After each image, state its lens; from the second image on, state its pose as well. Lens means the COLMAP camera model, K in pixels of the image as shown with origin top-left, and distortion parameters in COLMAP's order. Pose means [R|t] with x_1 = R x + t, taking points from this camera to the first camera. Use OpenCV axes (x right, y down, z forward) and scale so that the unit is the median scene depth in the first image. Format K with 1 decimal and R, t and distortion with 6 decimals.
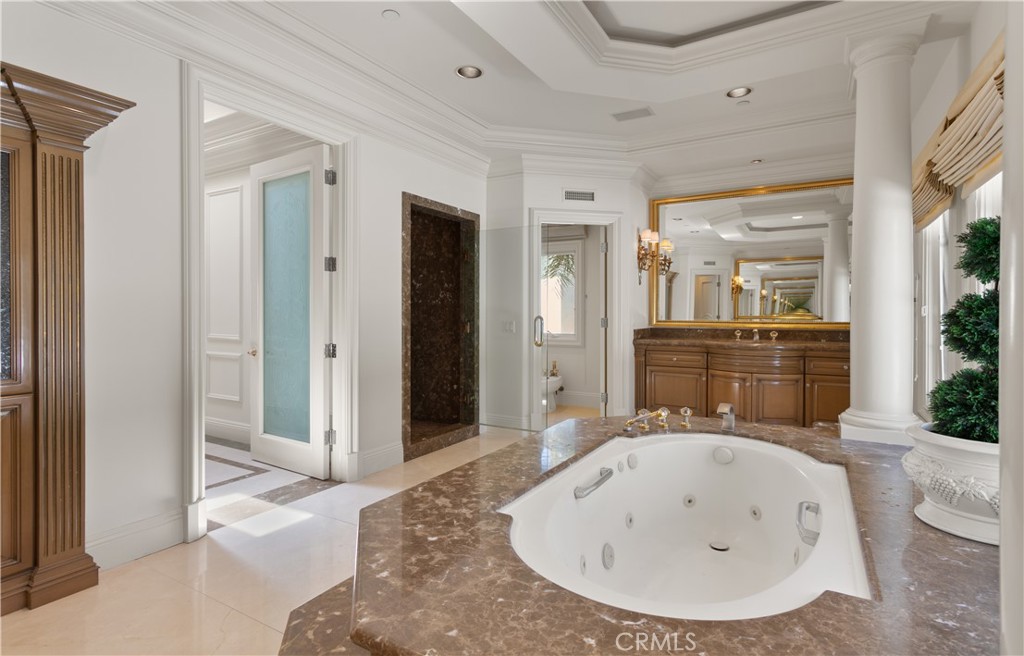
lens RADIAL K [[507.4, 0, 512.0], [0, 507.4, 328.0], [0, 0, 1]] dist [-0.000008, -0.000004]
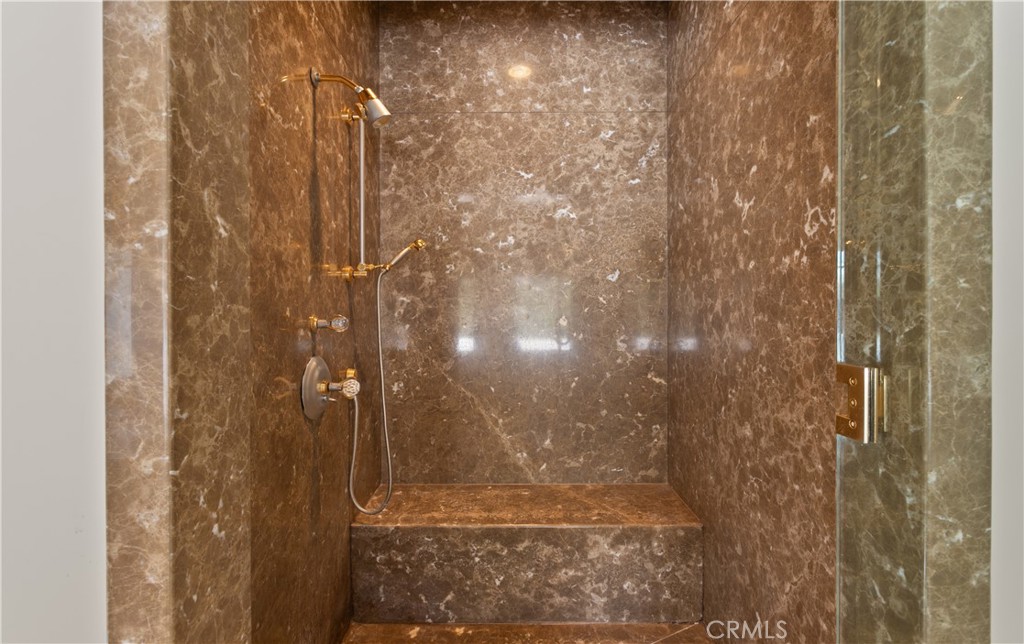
lens RADIAL K [[489.8, 0, 512.0], [0, 489.8, 322.0], [0, 0, 1]] dist [-0.000115, 0.000016]
pose [[0.497241, 0.003052, -0.867607, -0.018921], [-0.015804, 0.999860, -0.005540, -0.020735], [0.867468, 0.016466, 0.497220, 0.841211]]
